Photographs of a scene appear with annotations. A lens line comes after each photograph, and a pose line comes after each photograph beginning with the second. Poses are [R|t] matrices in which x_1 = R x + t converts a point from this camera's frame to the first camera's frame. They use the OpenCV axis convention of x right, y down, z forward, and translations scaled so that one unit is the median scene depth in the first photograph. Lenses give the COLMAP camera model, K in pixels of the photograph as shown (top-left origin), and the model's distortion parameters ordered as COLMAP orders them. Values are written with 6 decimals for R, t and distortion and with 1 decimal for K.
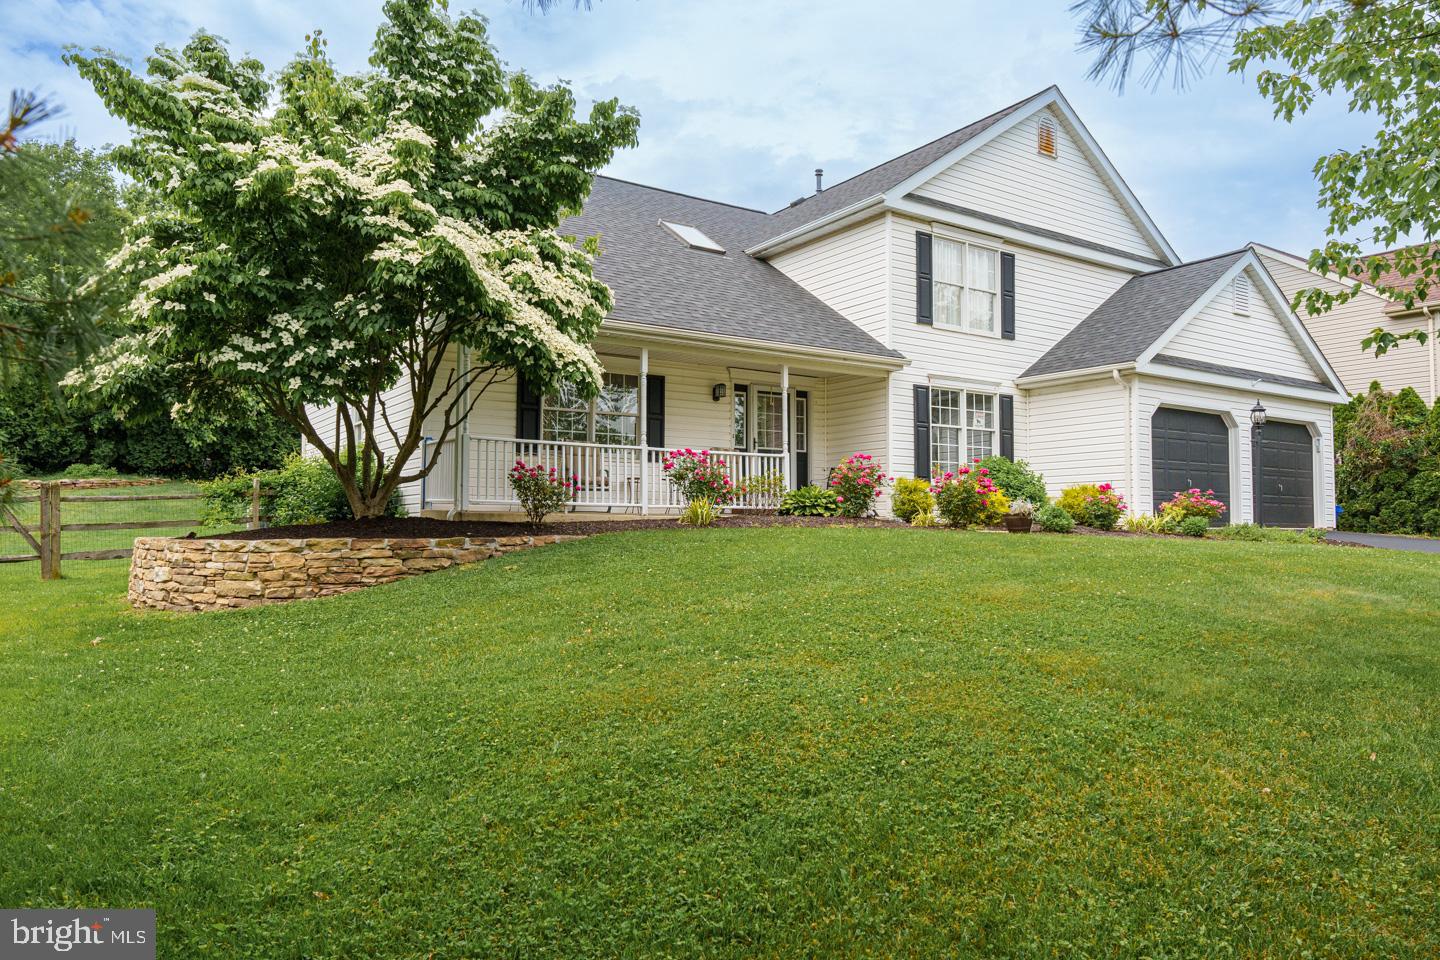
lens RADIAL K [[950.6, 0, 719.2], [0, 950.6, 478.1], [0, 0, 1]] dist [-0.005810, 0.000523]
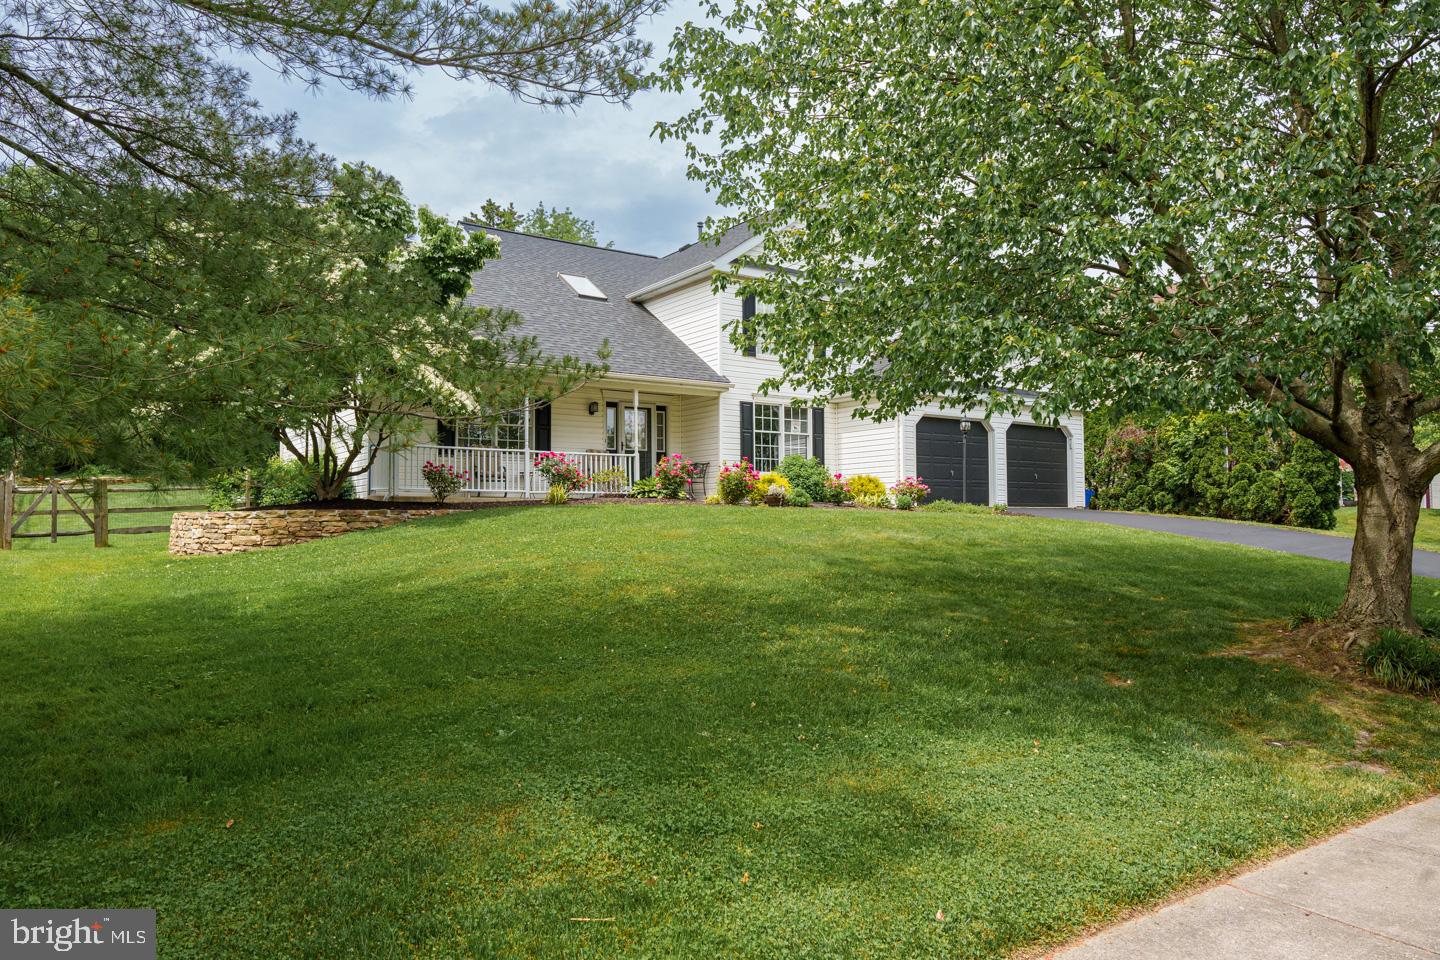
lens RADIAL K [[950.6, 0, 721.1], [0, 950.6, 471.3], [0, 0, 1]] dist [-0.005810, 0.000523]
pose [[0.999630, -0.007418, 0.026174, 0.166497], [0.007475, 0.999970, -0.002070, 0.003595], [-0.026158, 0.002265, 0.999655, -0.404422]]
